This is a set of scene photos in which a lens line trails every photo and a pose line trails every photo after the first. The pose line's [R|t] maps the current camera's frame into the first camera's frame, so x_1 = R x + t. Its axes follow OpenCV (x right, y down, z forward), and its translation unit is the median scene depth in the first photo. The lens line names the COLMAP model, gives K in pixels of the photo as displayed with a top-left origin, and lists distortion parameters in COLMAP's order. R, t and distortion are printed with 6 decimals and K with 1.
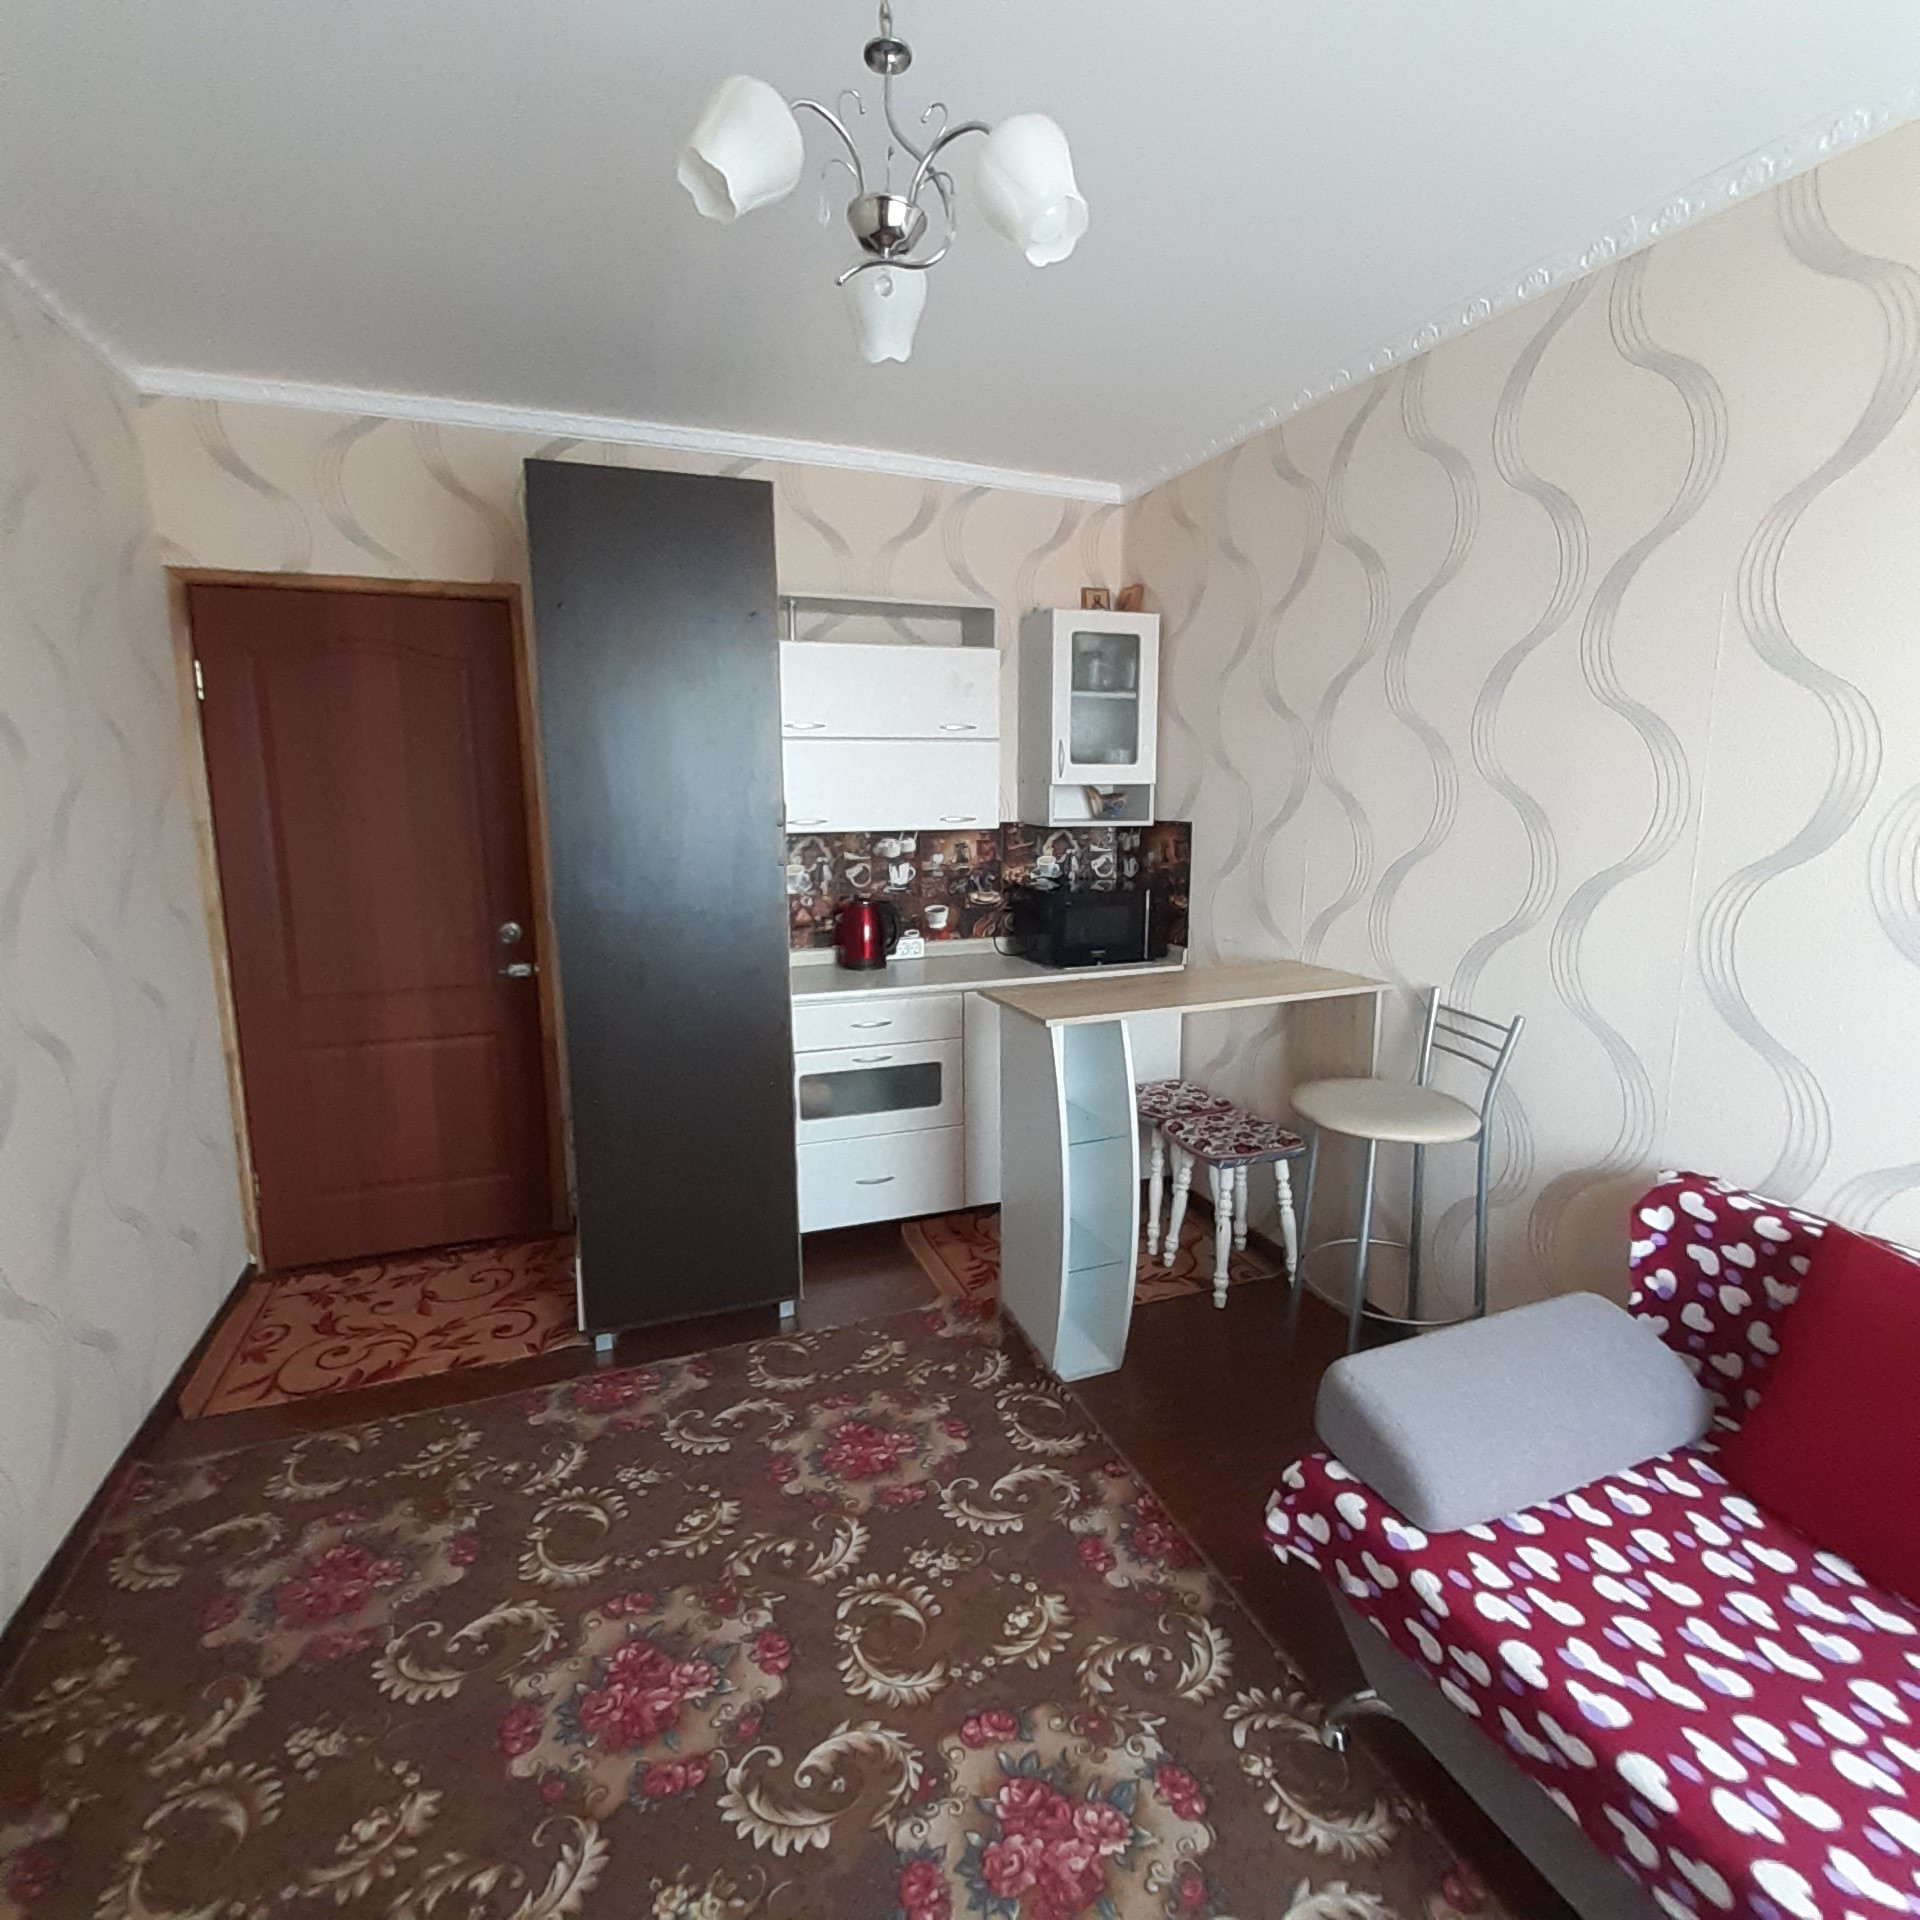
lens RADIAL K [[1008.5, 0, 961.1], [0, 1008.5, 957.7], [0, 0, 1]] dist [-0.026527, -0.004479]
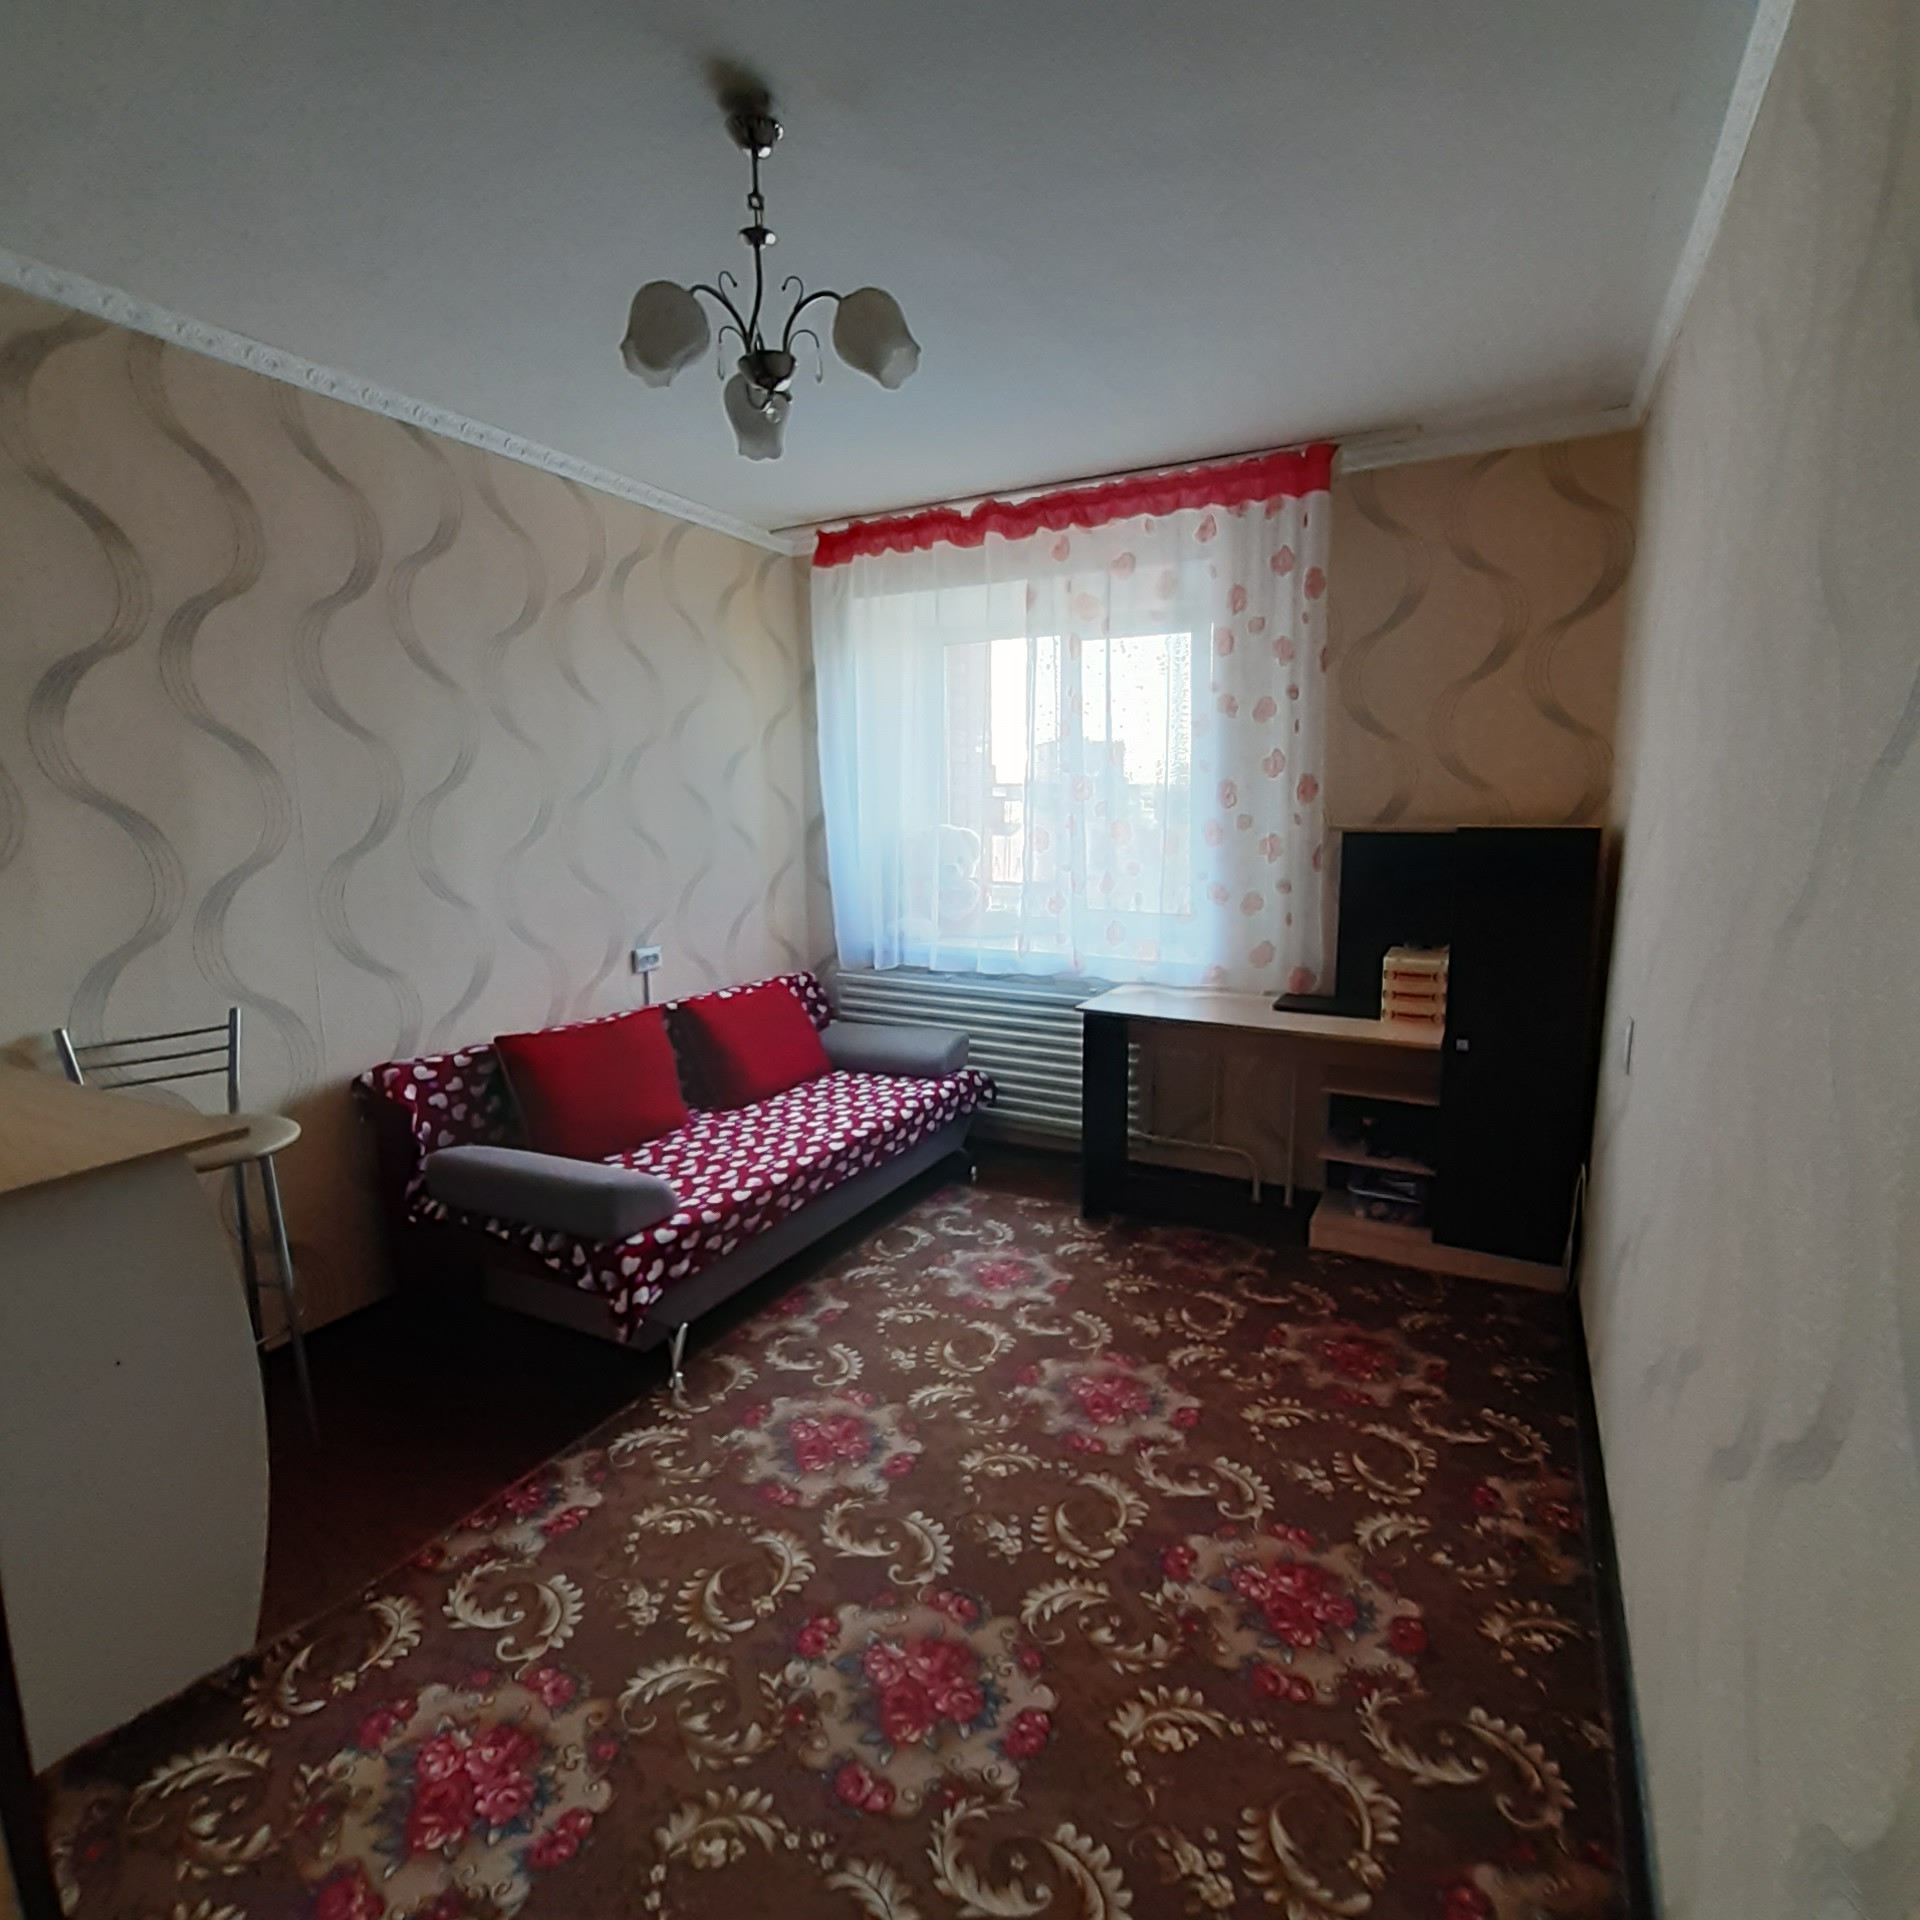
lens RADIAL K [[1008.5, 0, 961.8], [0, 1008.5, 961.7], [0, 0, 1]] dist [-0.026527, -0.004479]
pose [[-0.661138, -0.117845, 0.740951, -1.010690], [0.126241, 0.956033, 0.264696, -0.236048], [-0.739567, 0.268539, -0.617193, 1.396398]]
